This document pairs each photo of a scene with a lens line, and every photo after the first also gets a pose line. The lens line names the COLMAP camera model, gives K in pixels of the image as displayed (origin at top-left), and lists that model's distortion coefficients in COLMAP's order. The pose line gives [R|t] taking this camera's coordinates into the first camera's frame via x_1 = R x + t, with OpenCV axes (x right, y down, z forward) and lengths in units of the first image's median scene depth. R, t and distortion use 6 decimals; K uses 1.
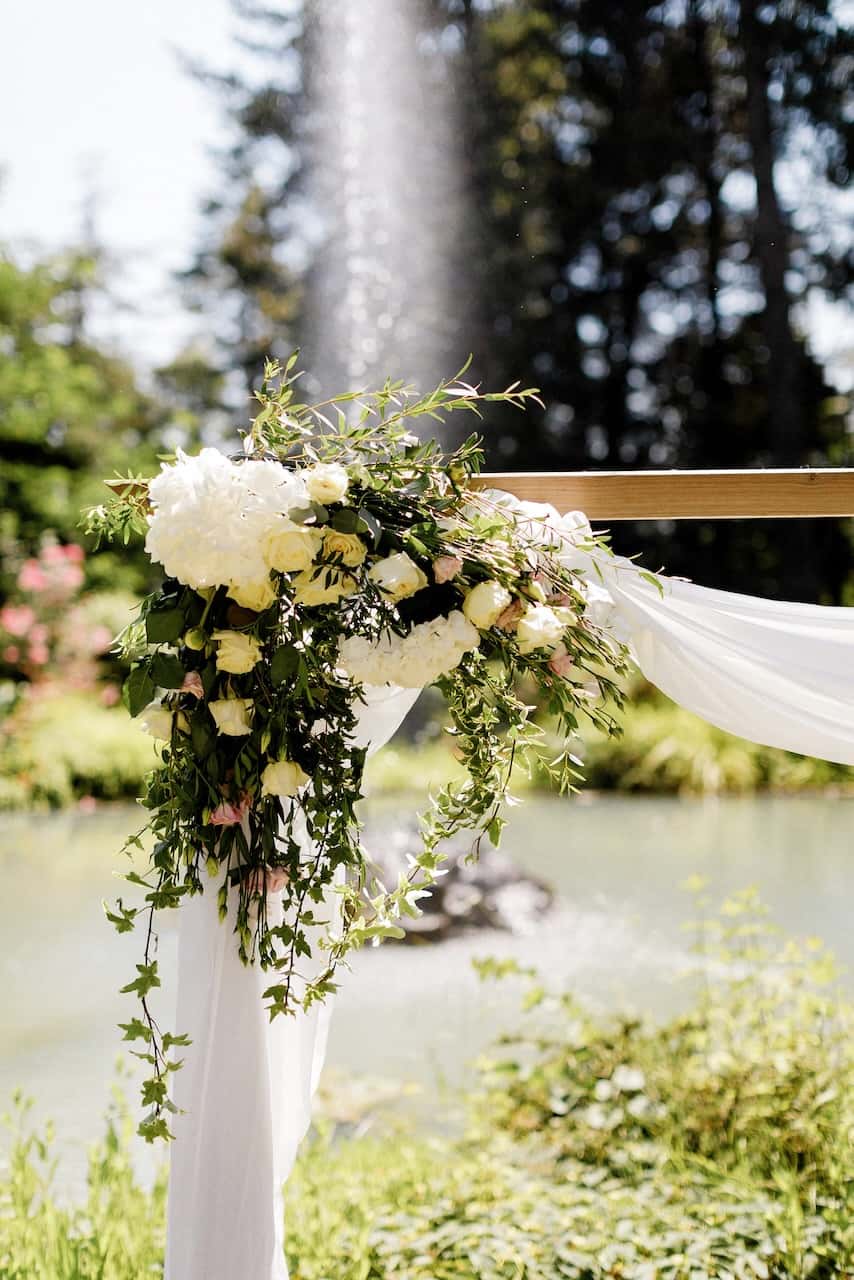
lens RADIAL K [[1794.2, 0, 427.0], [0, 1794.2, 640.0], [0, 0, 1]] dist [0.009207, -0.045024]
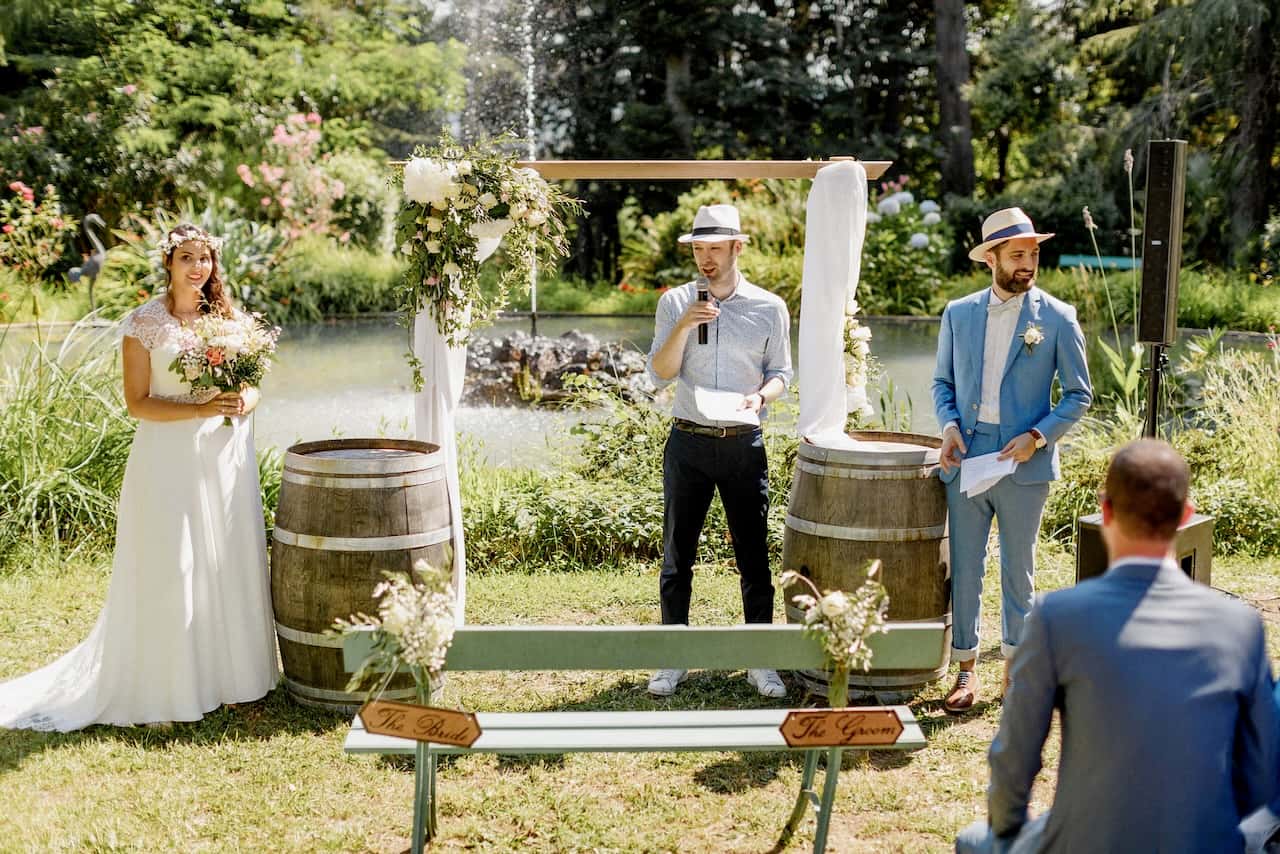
lens RADIAL K [[1794.2, 0, 640.0], [0, 1794.2, 427.0], [0, 0, 1]] dist [0.009207, -0.045024]
pose [[0.999913, 0.013132, -0.001317, 0.232409], [-0.012830, 0.990623, 0.136019, -0.067405], [0.003091, -0.135991, 0.990705, -1.901486]]
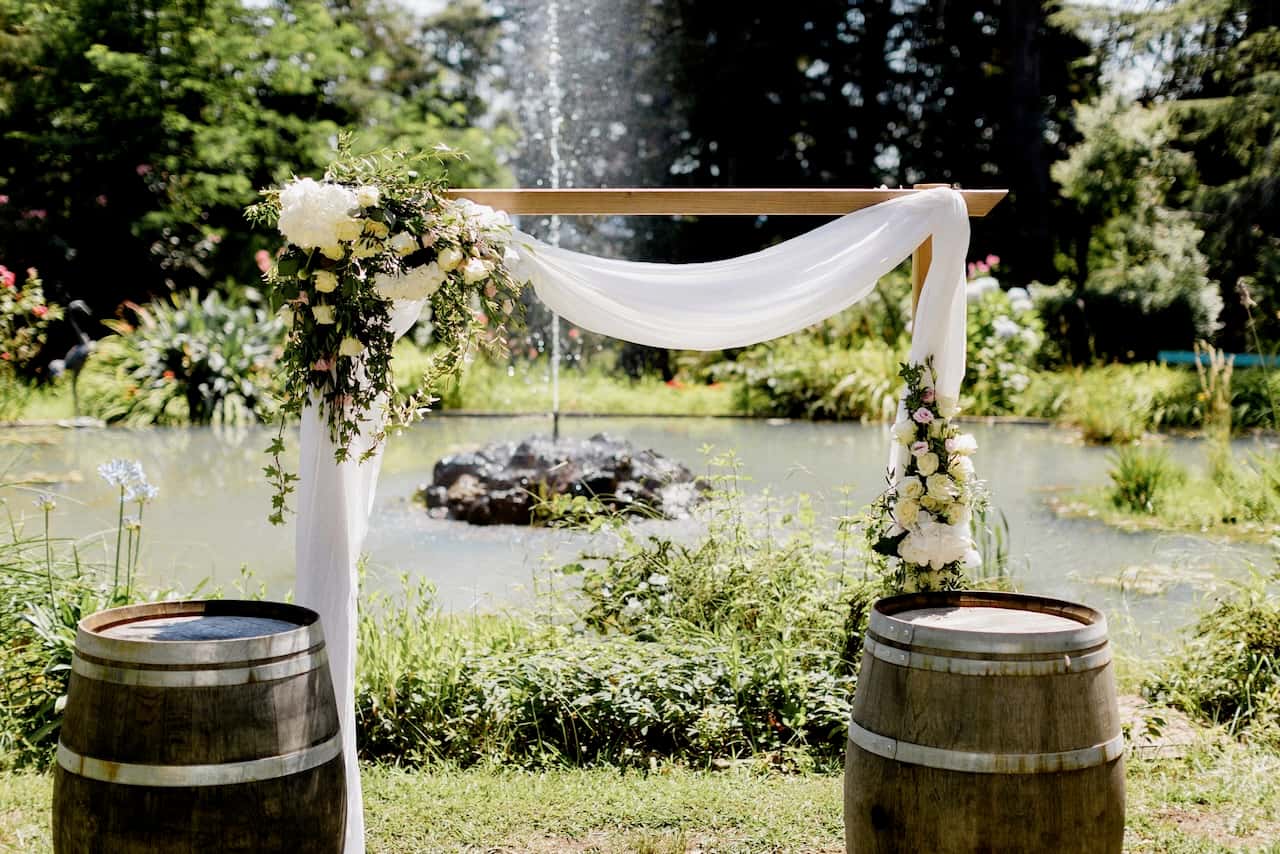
lens RADIAL K [[1794.2, 0, 640.0], [0, 1794.2, 427.0], [0, 0, 1]] dist [0.009207, -0.045024]
pose [[0.999064, 0.016421, -0.040006, 0.314360], [-0.013124, 0.996601, 0.081327, 0.001417], [0.041206, -0.080726, 0.995884, -0.936935]]
